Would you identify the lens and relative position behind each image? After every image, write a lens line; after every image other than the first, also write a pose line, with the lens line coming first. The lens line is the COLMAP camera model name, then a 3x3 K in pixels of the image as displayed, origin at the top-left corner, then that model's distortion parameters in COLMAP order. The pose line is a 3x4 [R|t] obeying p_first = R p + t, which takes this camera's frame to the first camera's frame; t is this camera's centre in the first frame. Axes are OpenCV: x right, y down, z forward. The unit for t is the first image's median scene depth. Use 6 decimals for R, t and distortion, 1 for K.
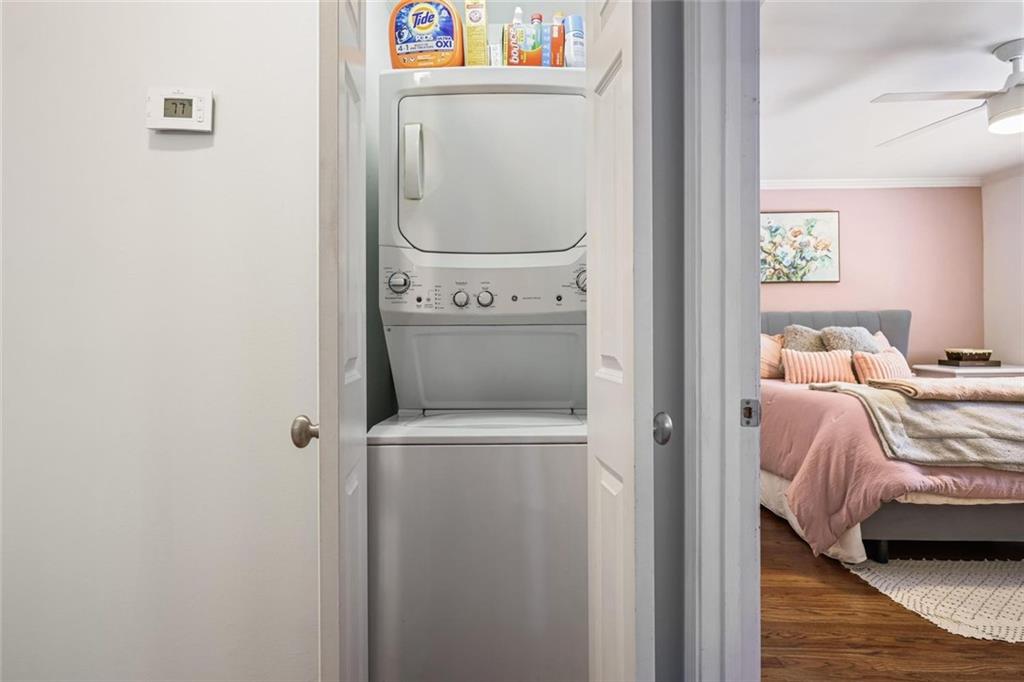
lens RADIAL K [[528.7, 0, 512.9], [0, 528.7, 327.1], [0, 0, 1]] dist [-0.003040, 0.000783]
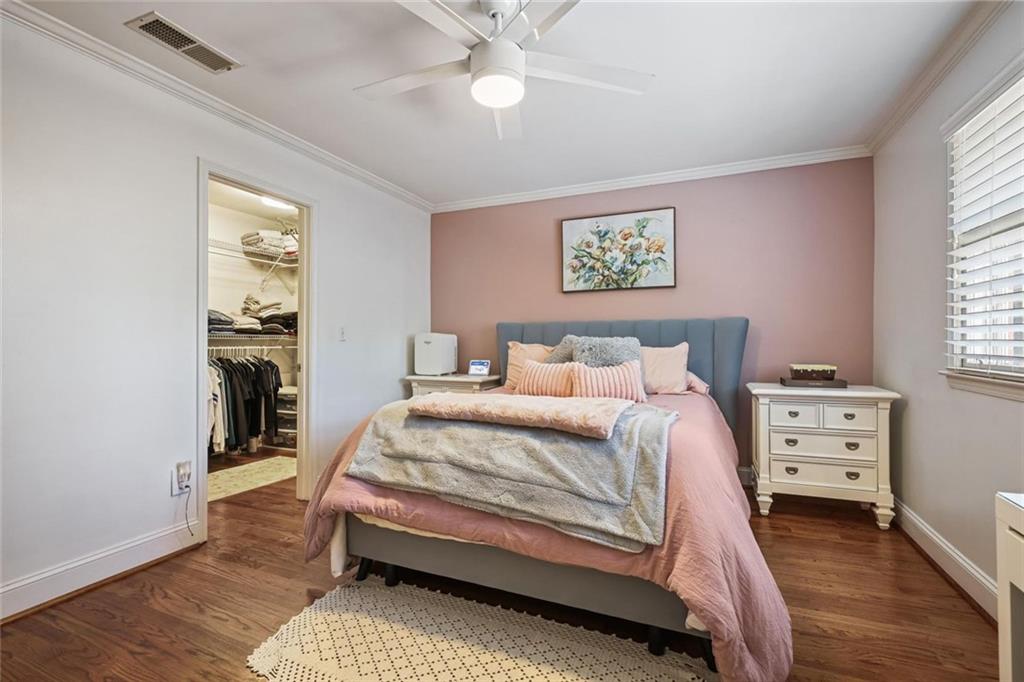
lens RADIAL K [[466.9, 0, 510.5], [0, 466.9, 343.3], [0, 0, 1]] dist [0.003122, -0.000361]
pose [[0.928872, 0.004359, -0.370374, 0.806554], [-0.000158, 0.999935, 0.011372, 0.001316], [0.370400, -0.010505, 0.928813, 0.202928]]
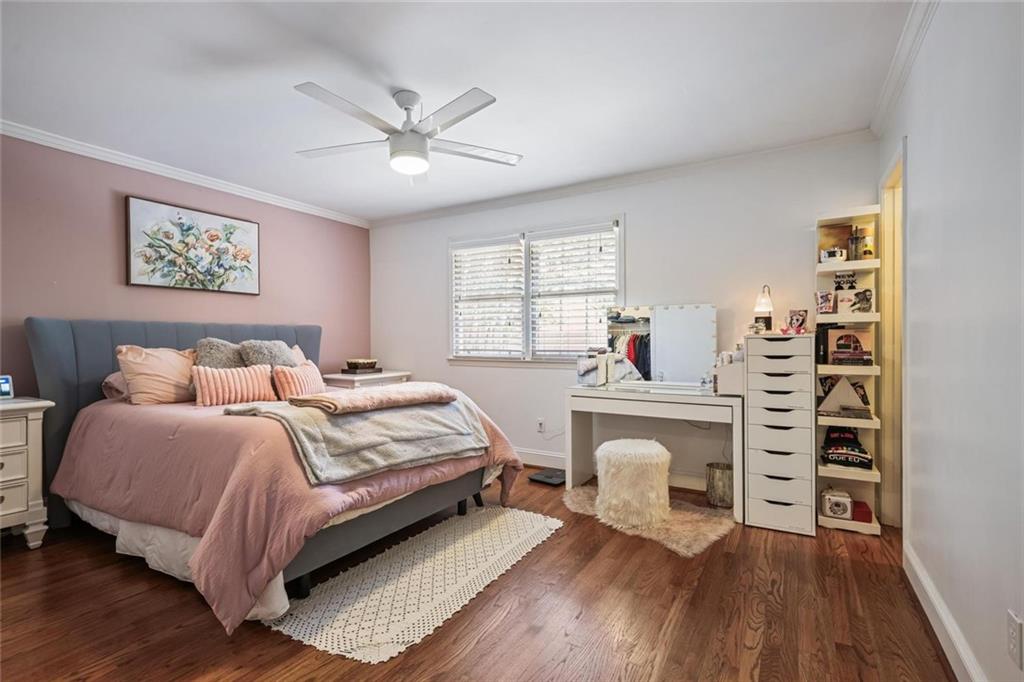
lens RADIAL K [[466.9, 0, 513.4], [0, 466.9, 343.0], [0, 0, 1]] dist [0.003122, -0.000361]
pose [[0.494305, 0.000185, 0.869288, 0.114845], [-0.004256, 0.999989, 0.002207, 0.000402], [-0.869278, -0.004791, 0.494300, 0.188850]]
